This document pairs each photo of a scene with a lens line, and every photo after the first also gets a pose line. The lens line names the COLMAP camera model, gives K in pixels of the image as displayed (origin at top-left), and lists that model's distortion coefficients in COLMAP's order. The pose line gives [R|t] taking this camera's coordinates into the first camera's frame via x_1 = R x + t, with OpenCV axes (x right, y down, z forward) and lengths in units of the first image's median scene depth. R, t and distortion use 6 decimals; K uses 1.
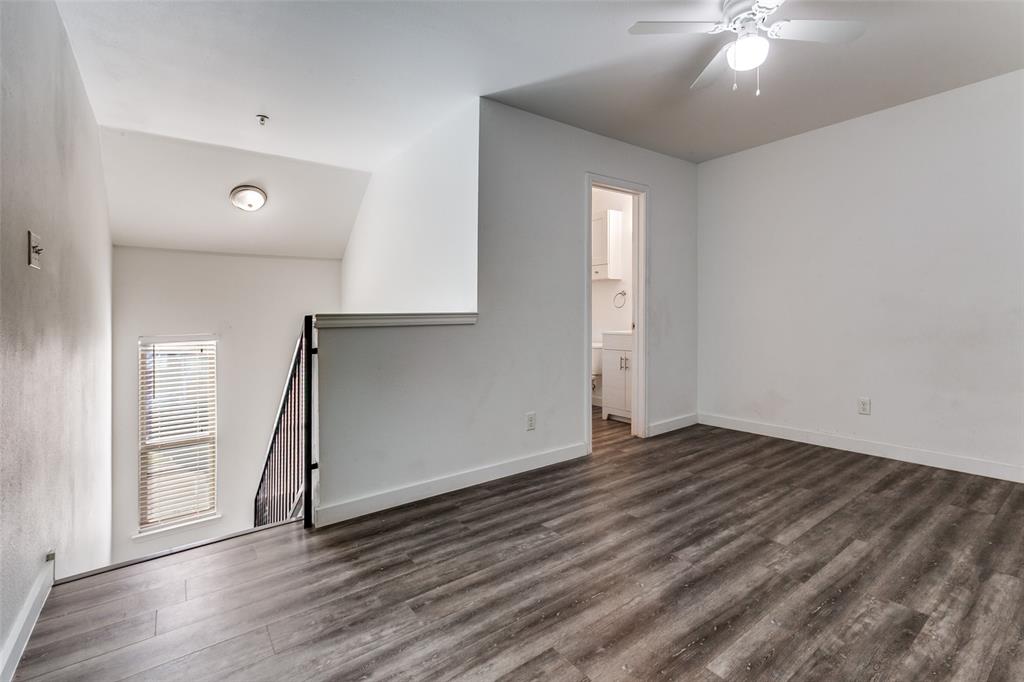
lens RADIAL K [[472.7, 0, 532.5], [0, 472.7, 315.5], [0, 0, 1]] dist [-0.012612, 0.000959]
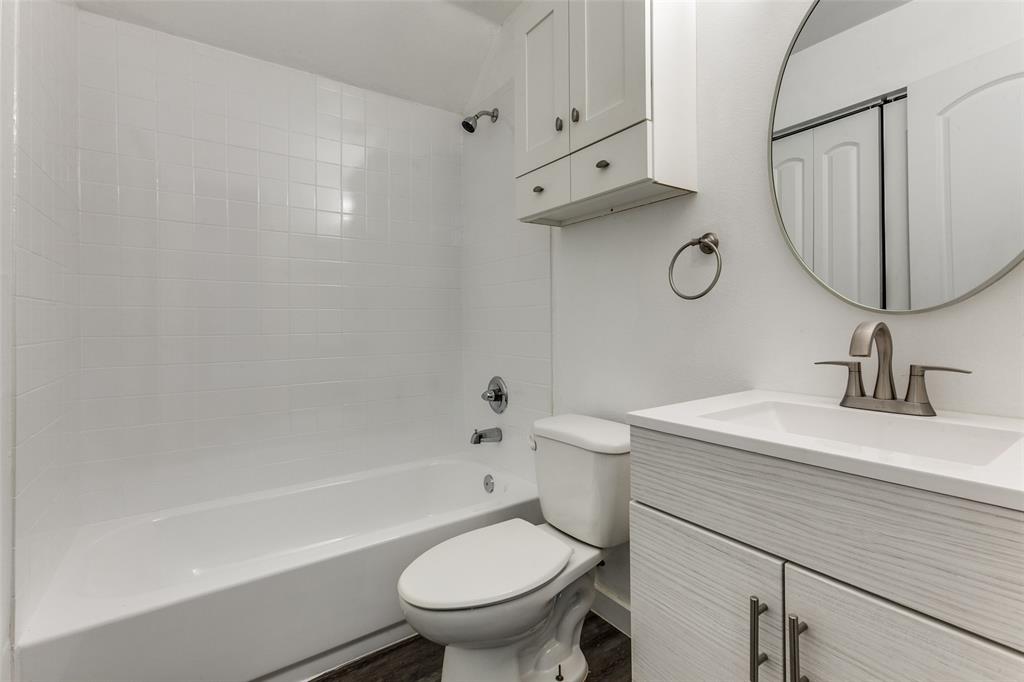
lens RADIAL K [[474.1, 0, 532.7], [0, 474.1, 311.3], [0, 0, 1]] dist [-0.040205, 0.020401]
pose [[0.999318, -0.003282, -0.036779, 0.104361], [0.002912, 0.999945, -0.010118, -0.006925], [0.036810, 0.010004, 0.999272, 0.734345]]
